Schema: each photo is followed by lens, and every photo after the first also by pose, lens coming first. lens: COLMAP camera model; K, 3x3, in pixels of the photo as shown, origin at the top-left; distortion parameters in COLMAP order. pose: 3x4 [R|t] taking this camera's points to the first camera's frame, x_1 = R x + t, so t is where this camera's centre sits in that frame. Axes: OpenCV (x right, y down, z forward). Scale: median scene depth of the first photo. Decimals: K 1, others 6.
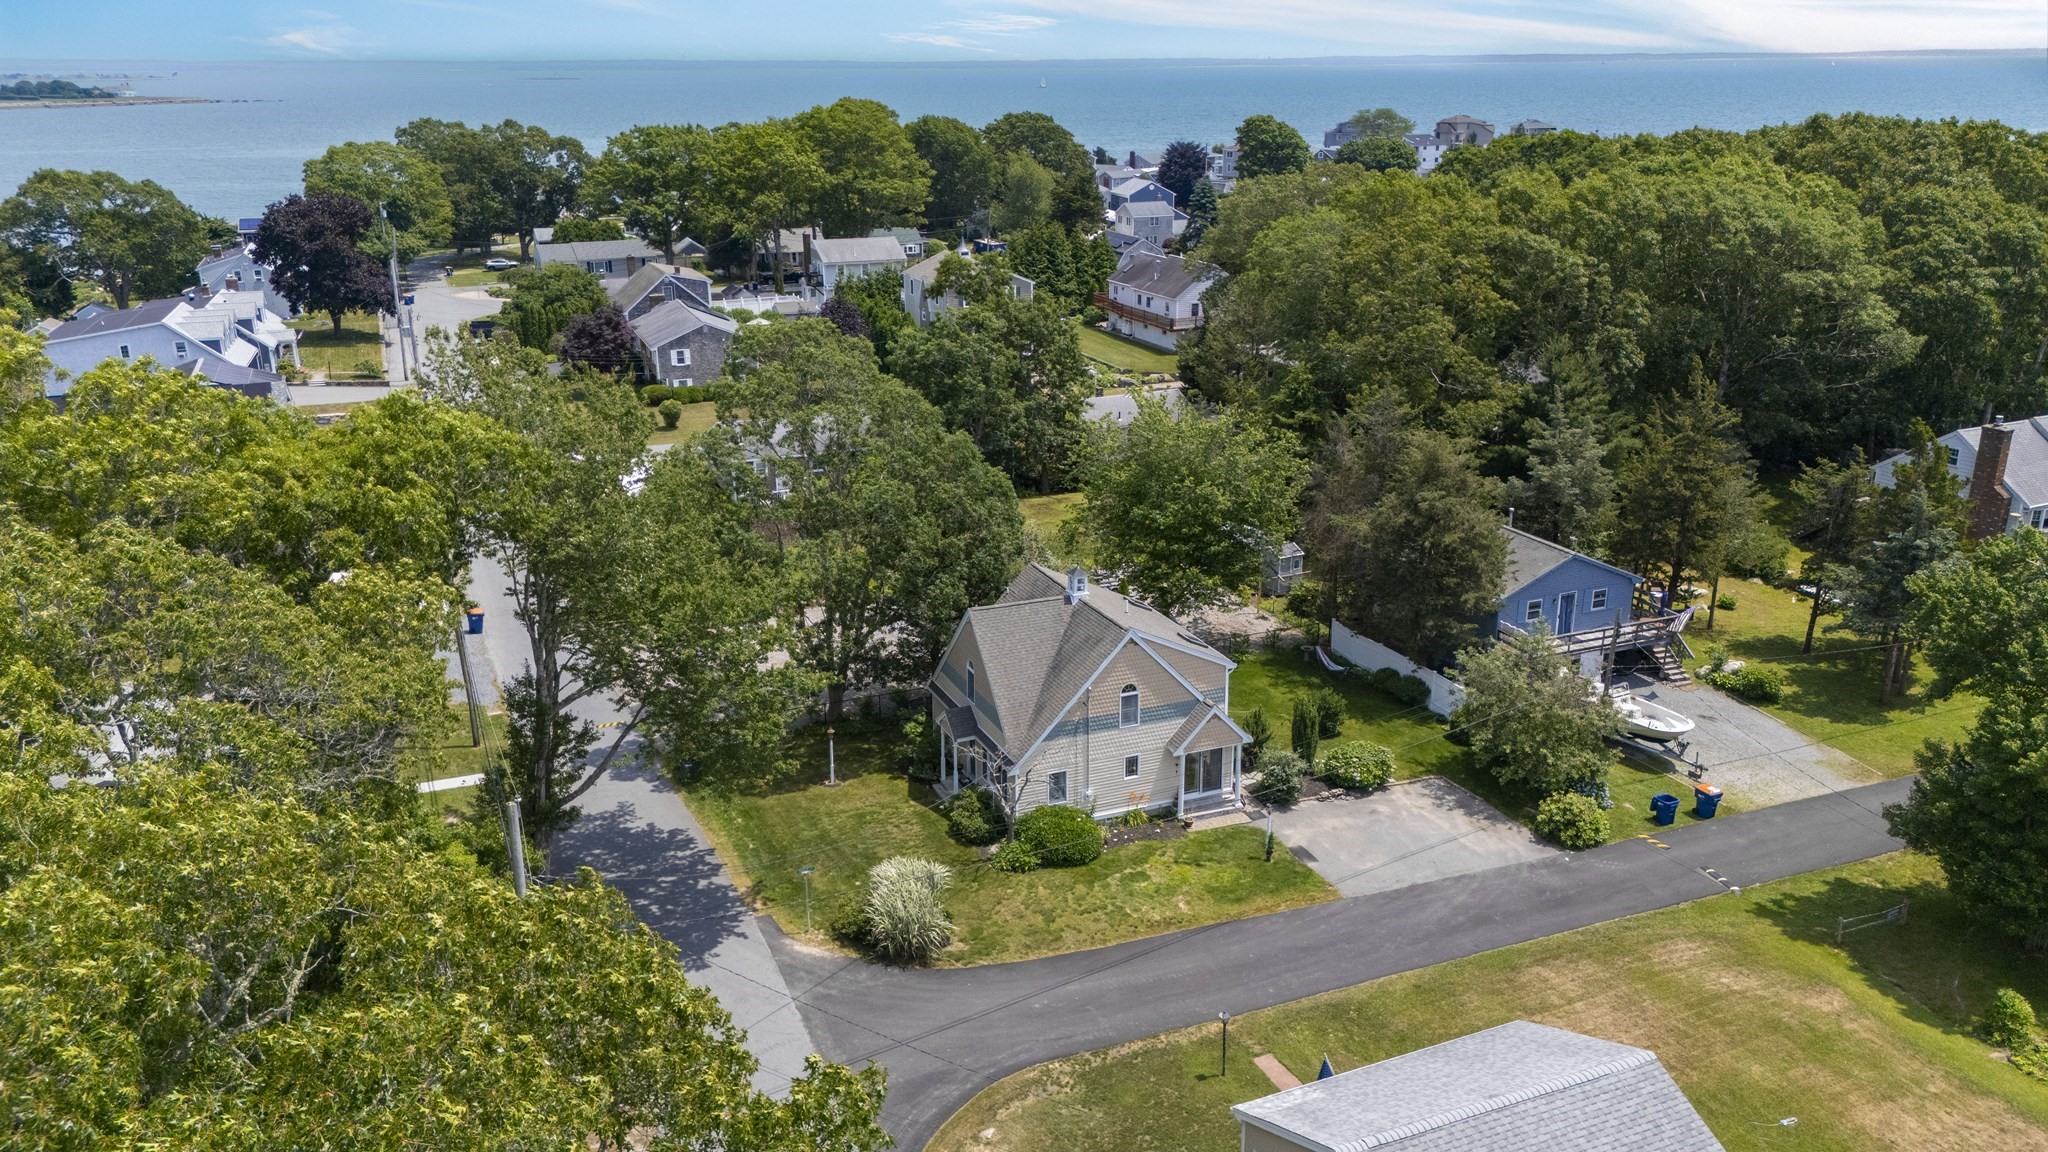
lens RADIAL K [[1506.2, 0, 1024.0], [0, 1506.2, 576.0], [0, 0, 1]] dist [0.076575, -0.112653]
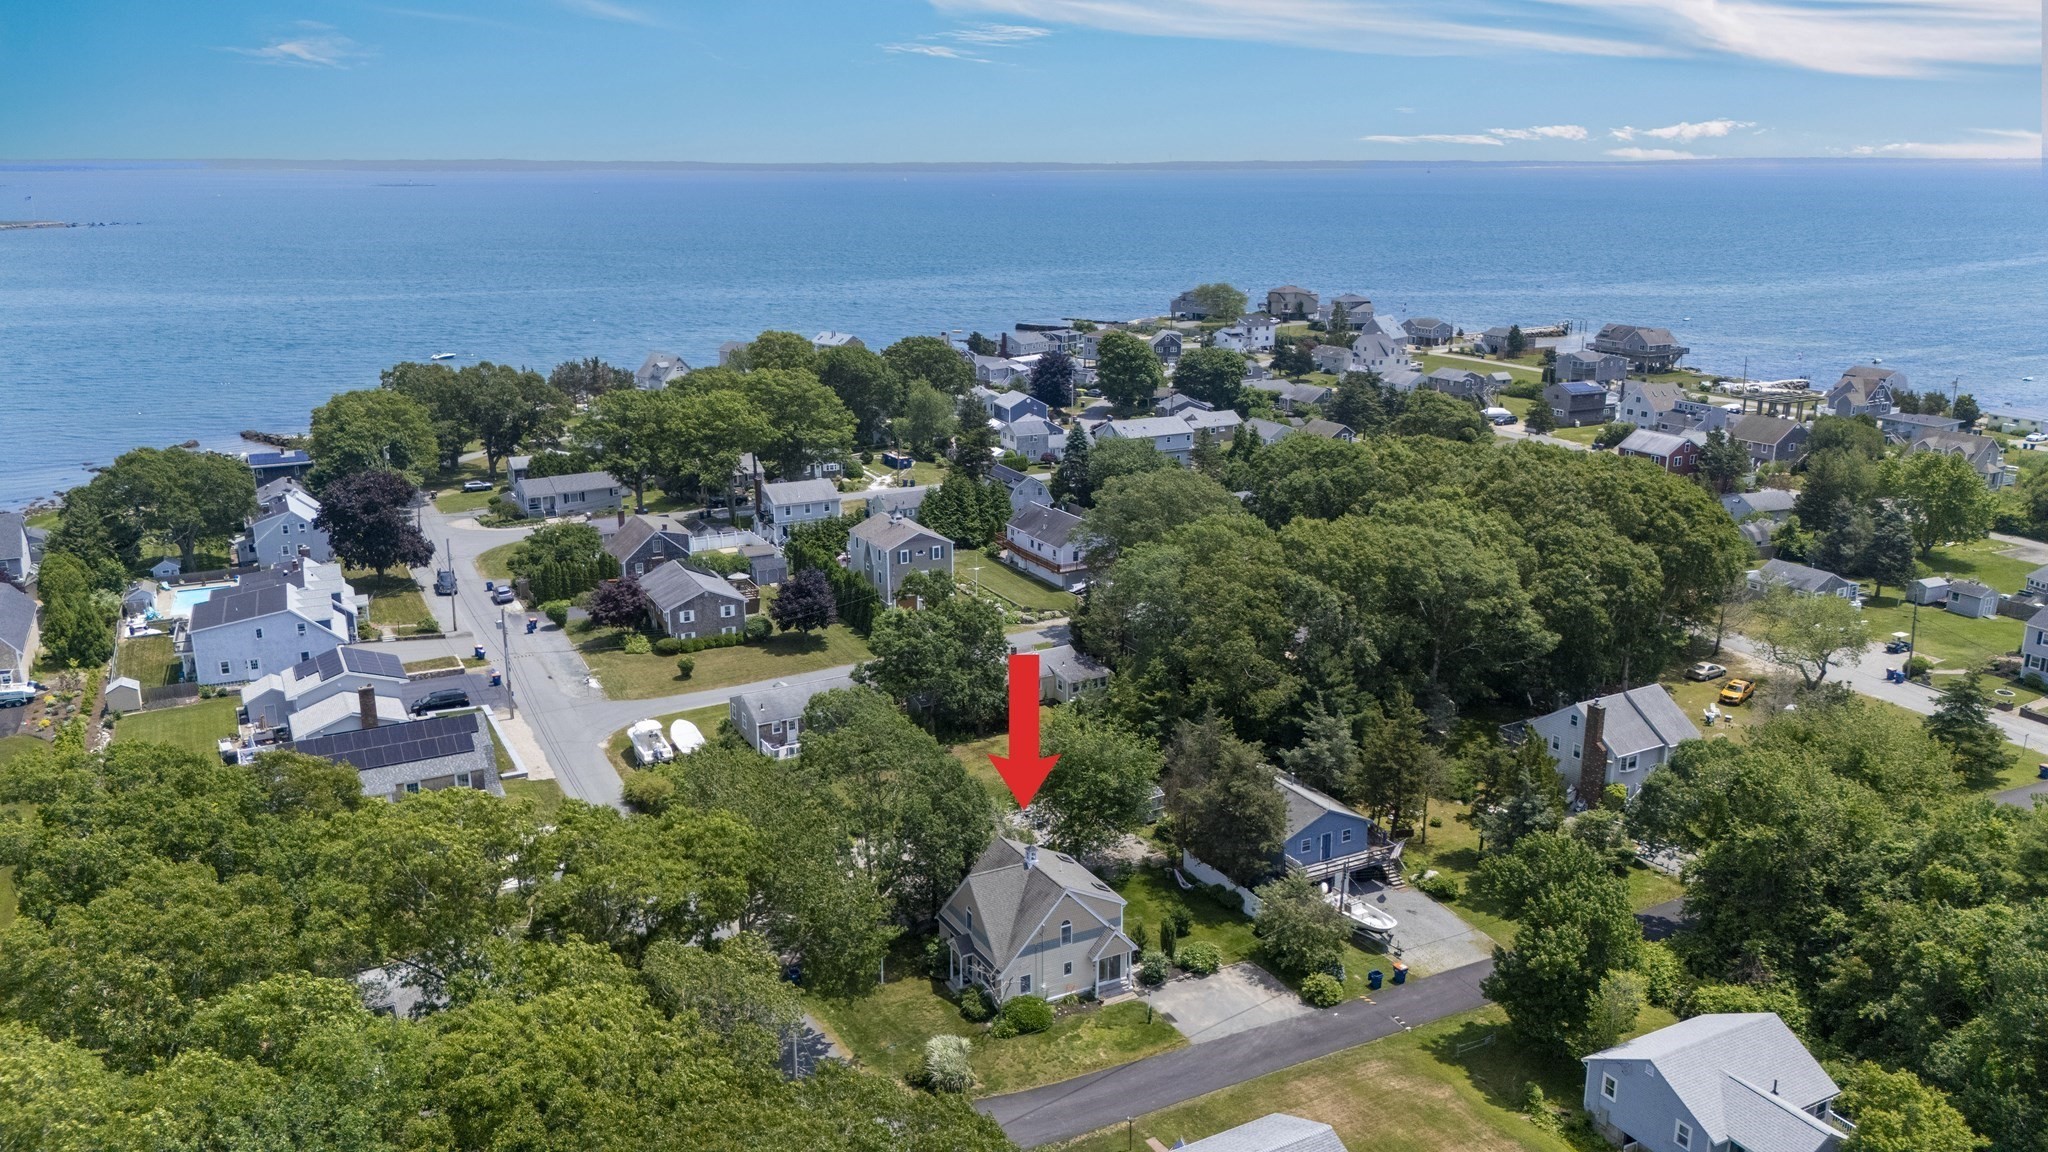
lens RADIAL K [[1516.2, 0, 1026.4], [0, 1516.2, 543.9], [0, 0, 1]] dist [0.115340, -0.283088]
pose [[0.995552, -0.017810, 0.092512, -0.109627], [0.025013, 0.996694, -0.077297, -0.190842], [-0.090830, 0.079268, 0.992707, -0.644271]]
